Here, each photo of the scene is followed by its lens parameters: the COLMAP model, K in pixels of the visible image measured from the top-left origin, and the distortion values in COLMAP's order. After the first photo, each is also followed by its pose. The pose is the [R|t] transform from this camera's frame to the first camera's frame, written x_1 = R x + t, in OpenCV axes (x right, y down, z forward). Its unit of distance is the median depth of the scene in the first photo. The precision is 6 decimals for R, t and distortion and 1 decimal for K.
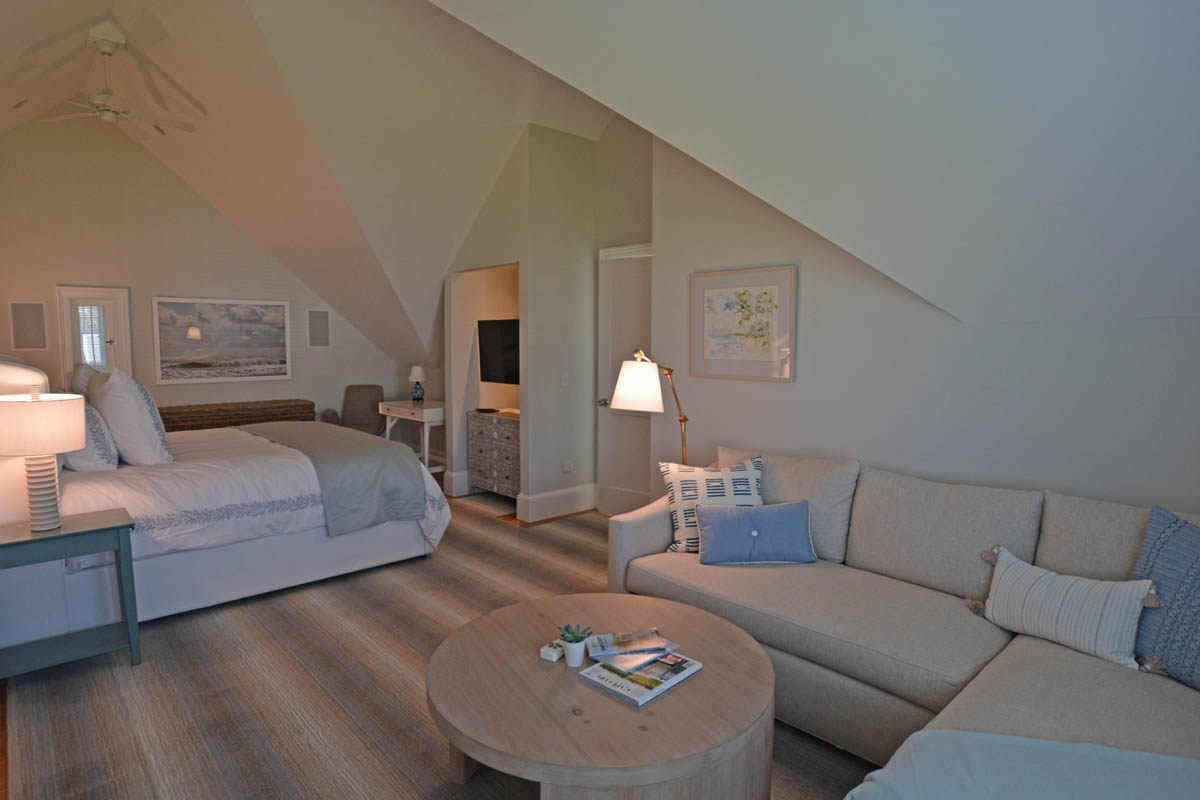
lens RADIAL K [[661.6, 0, 600.8], [0, 661.6, 400.3], [0, 0, 1]] dist [-0.027822, -0.000296]
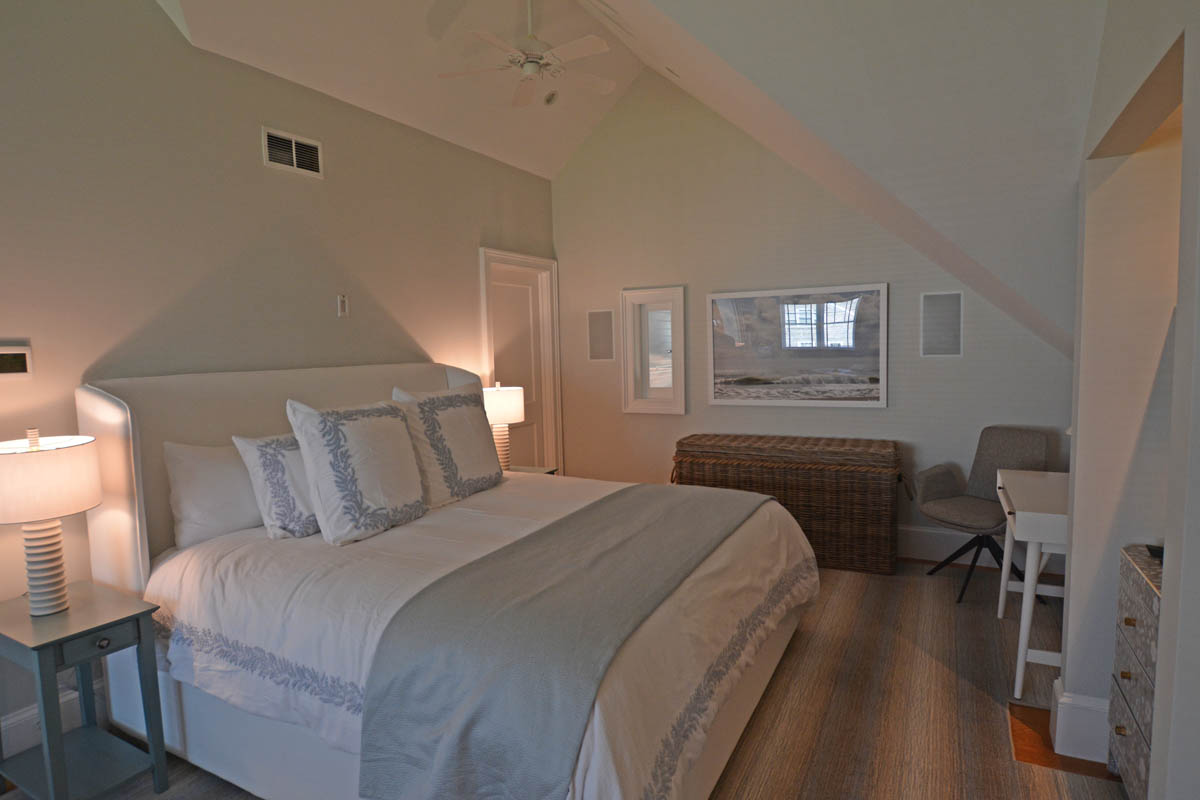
lens RADIAL K [[661.6, 0, 600.3], [0, 661.6, 400.5], [0, 0, 1]] dist [-0.027822, -0.000296]
pose [[0.317297, 0.066574, -0.945987, 0.035214], [-0.060703, 0.996913, 0.049797, -0.058198], [0.946381, 0.041624, 0.320359, 0.589779]]
